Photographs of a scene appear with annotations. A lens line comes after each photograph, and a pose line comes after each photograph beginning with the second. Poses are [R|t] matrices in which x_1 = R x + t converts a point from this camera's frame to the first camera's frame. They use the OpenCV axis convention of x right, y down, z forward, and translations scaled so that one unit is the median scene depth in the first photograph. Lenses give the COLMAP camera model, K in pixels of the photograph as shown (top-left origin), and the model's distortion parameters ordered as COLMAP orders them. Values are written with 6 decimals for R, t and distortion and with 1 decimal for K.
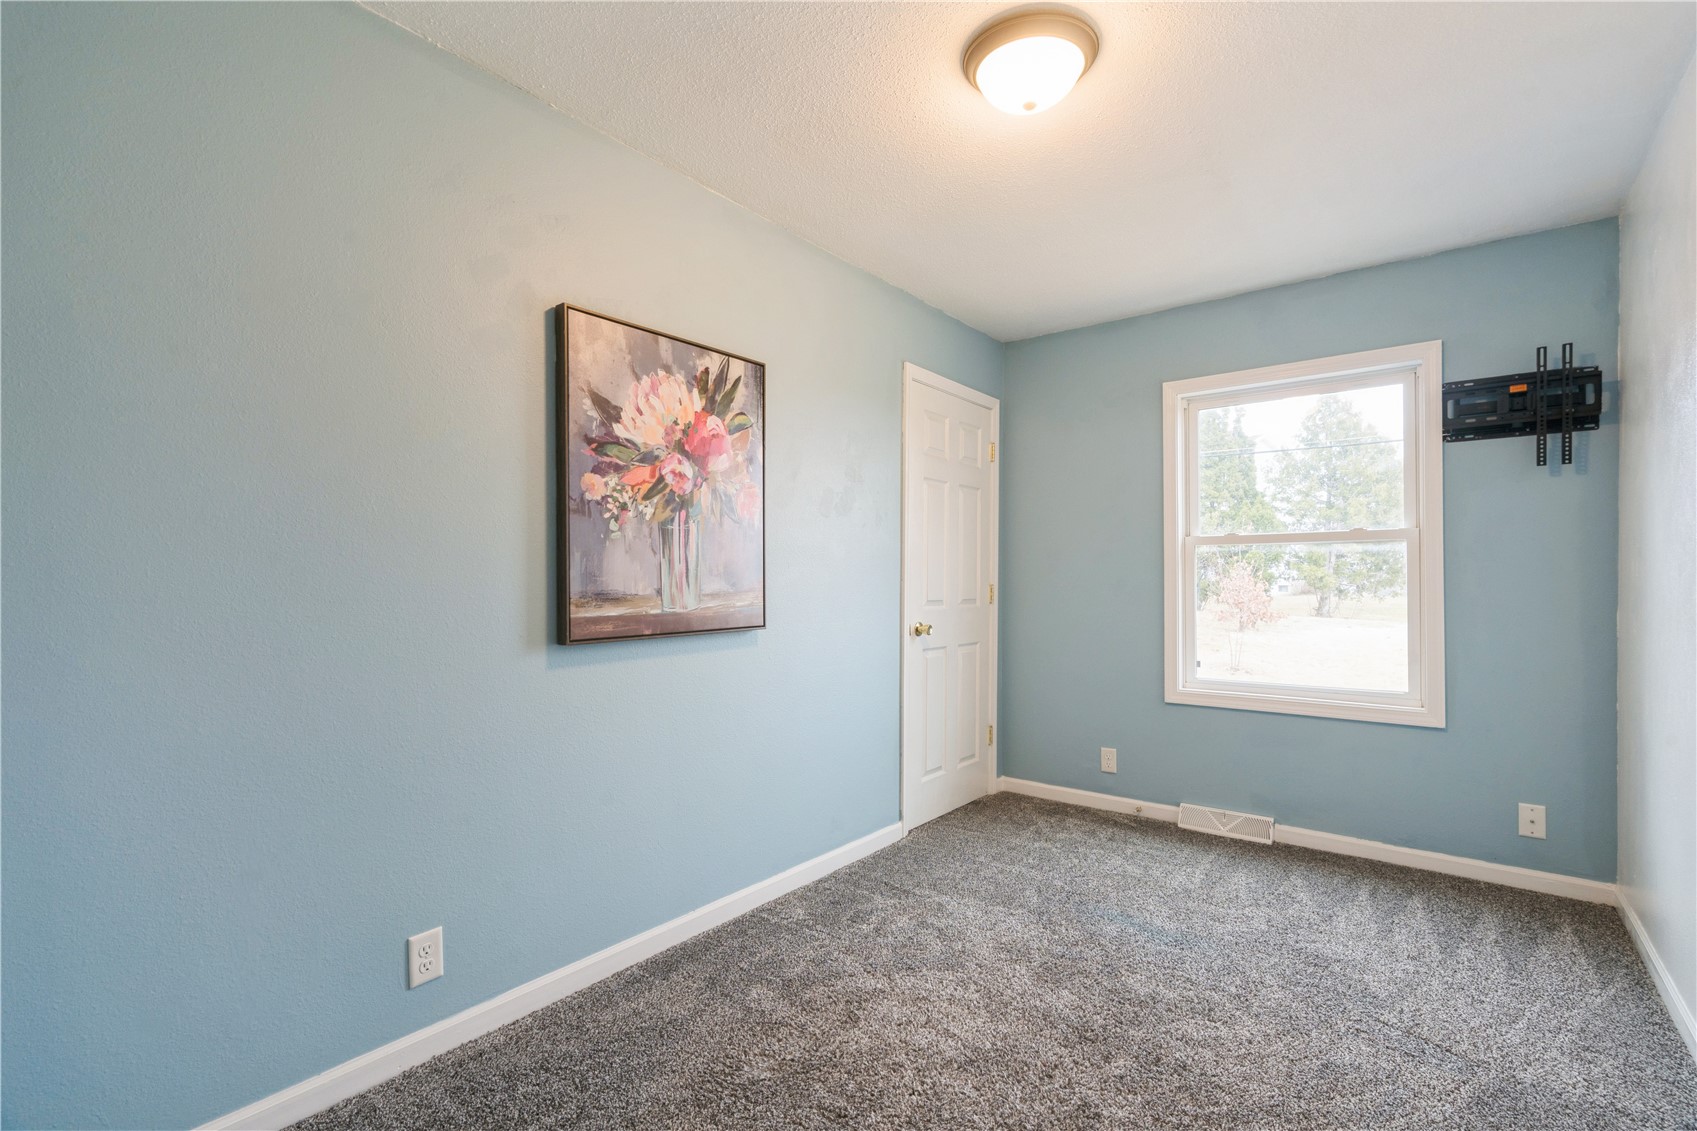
lens RADIAL K [[764.7, 0, 859.2], [0, 764.7, 566.7], [0, 0, 1]] dist [-0.002533, 0.000028]
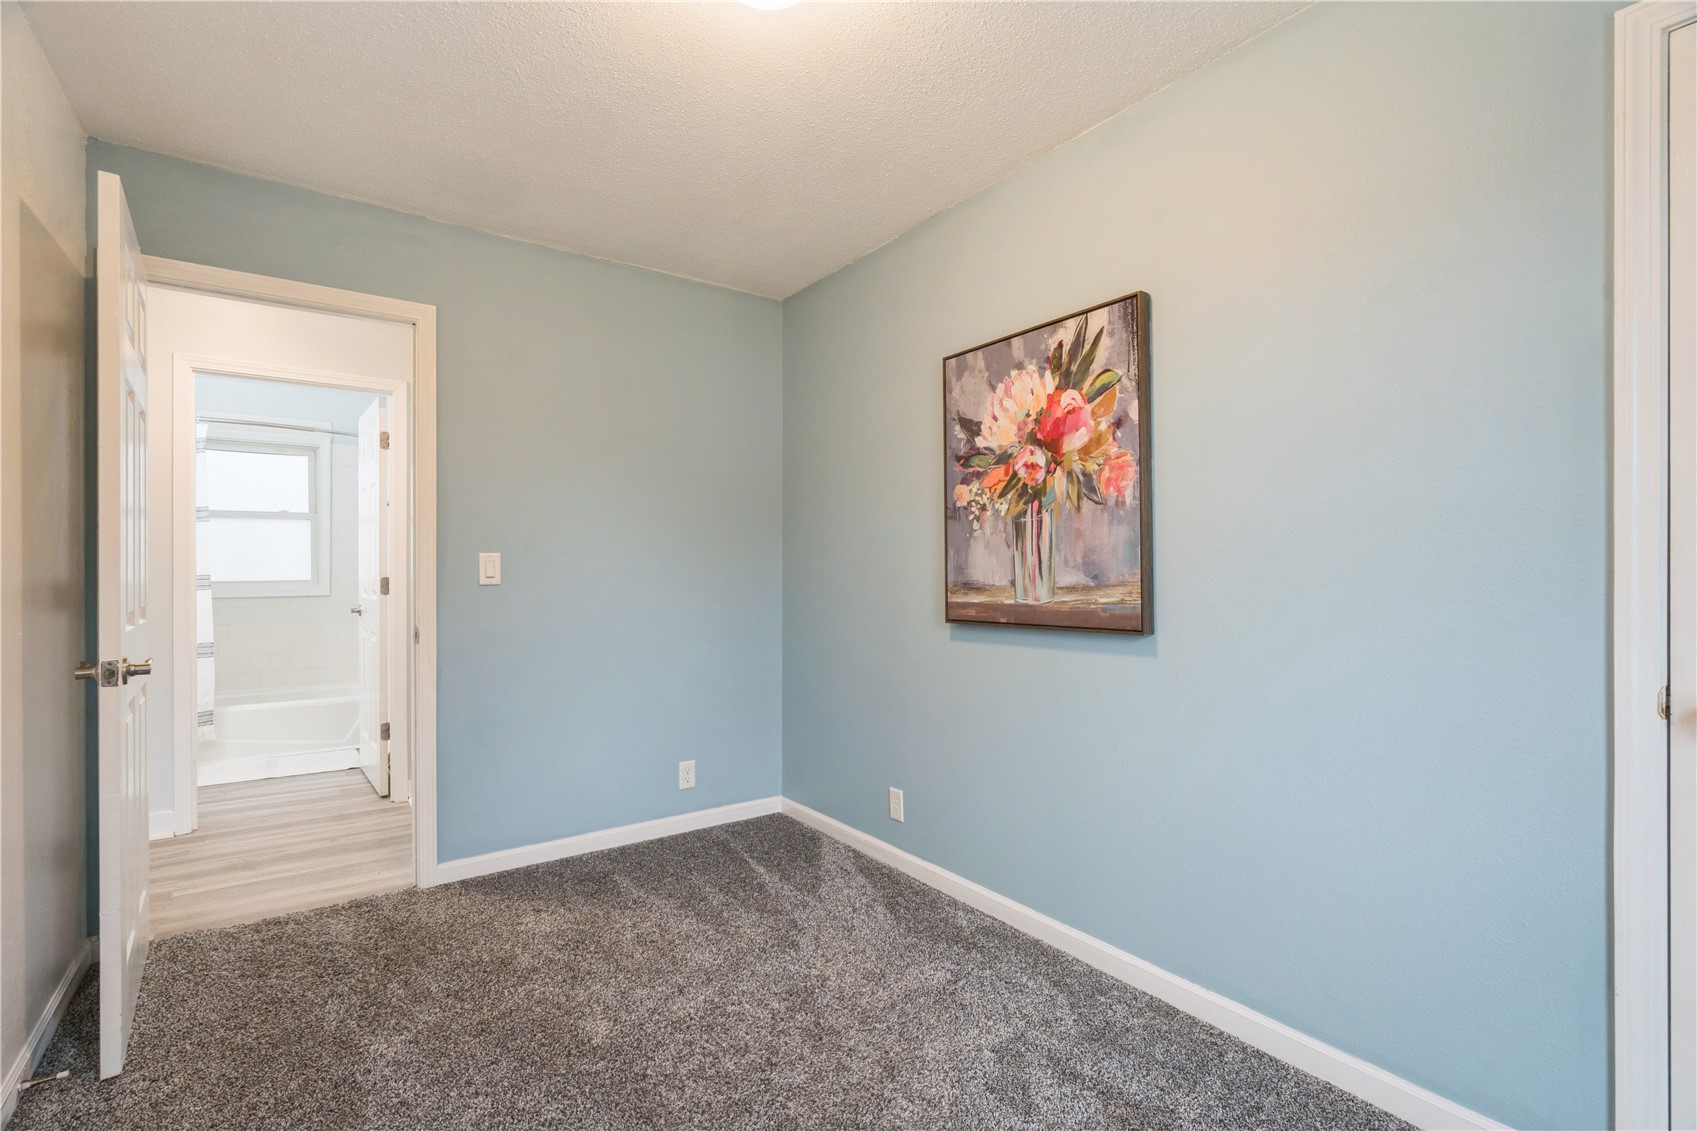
lens RADIAL K [[764.7, 0, 859.2], [0, 764.7, 566.7], [0, 0, 1]] dist [-0.002533, 0.000028]
pose [[-0.263951, -0.006582, -0.964513, 0.789402], [0.019139, 0.999744, -0.012060, 0.018579], [0.964346, -0.021643, -0.263758, 1.053298]]
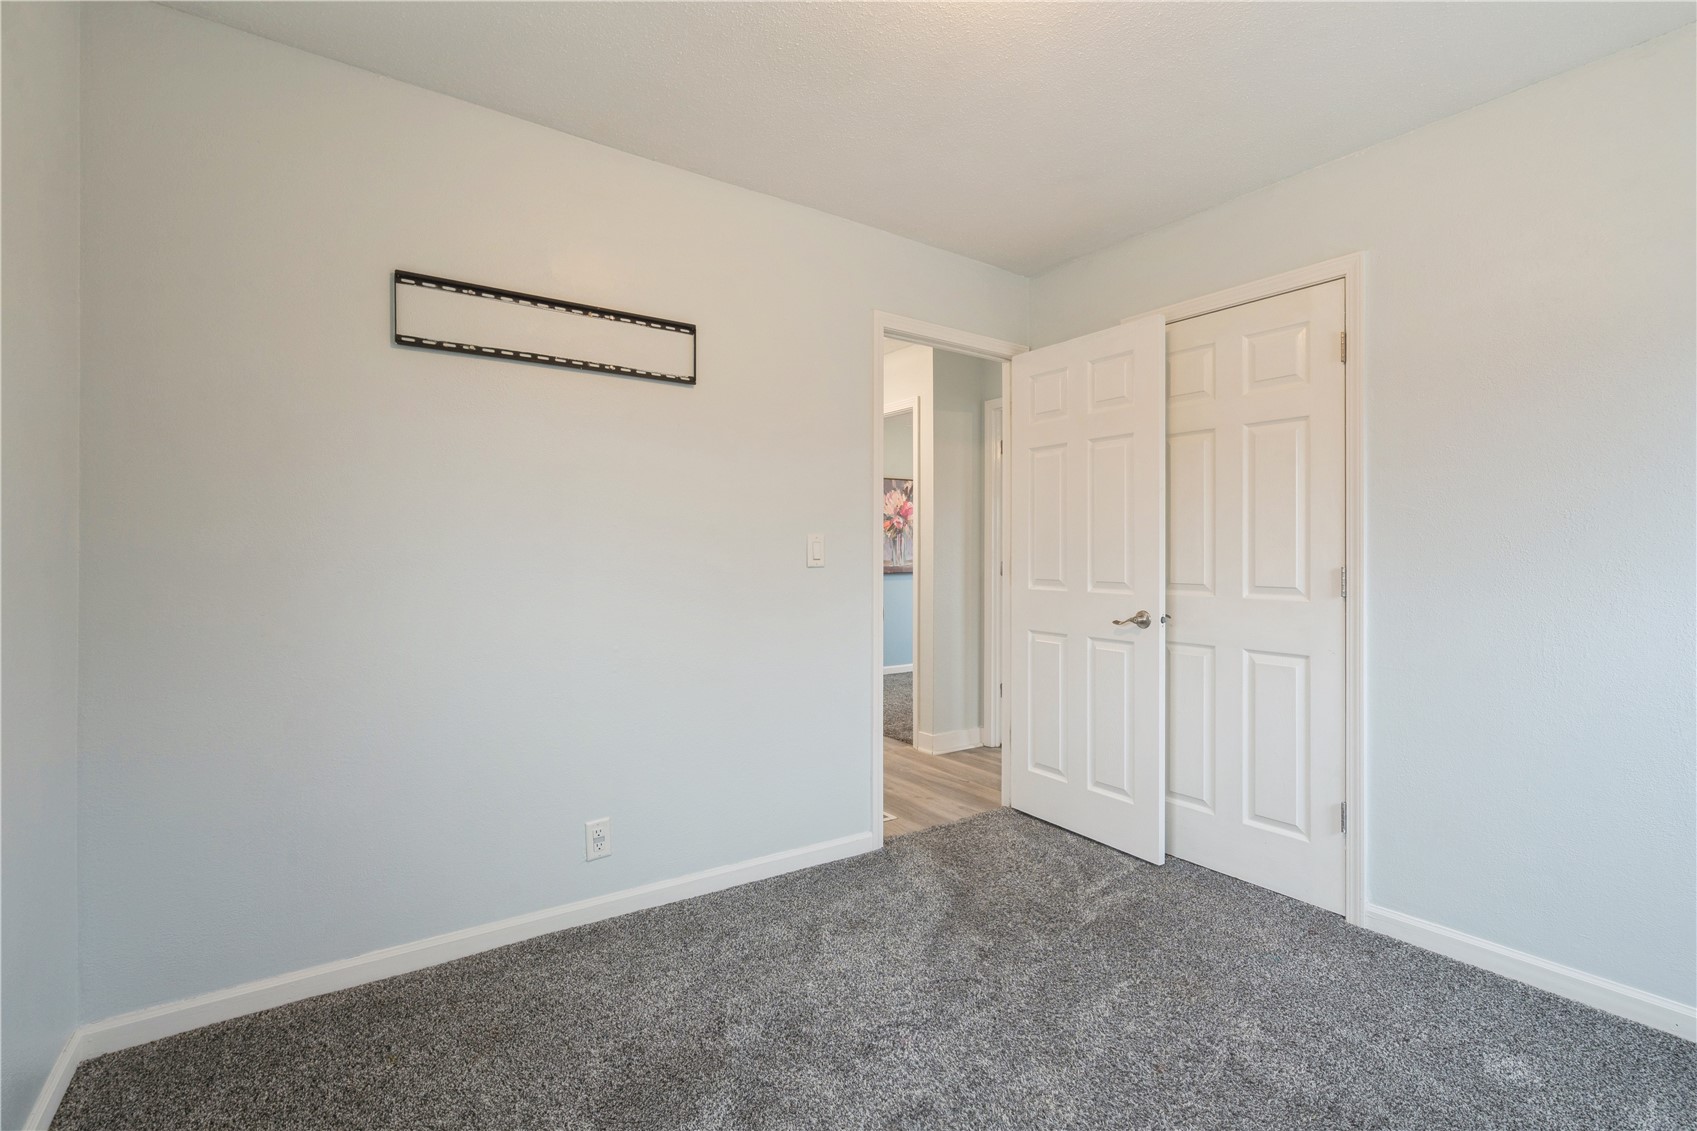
lens RADIAL K [[764.7, 0, 859.2], [0, 764.7, 566.7], [0, 0, 1]] dist [-0.002533, 0.000028]
pose [[0.956383, 0.003531, -0.292095, 0.535927], [0.007818, 0.999259, 0.037678, -0.058788], [0.292012, -0.038318, 0.955647, -2.086271]]
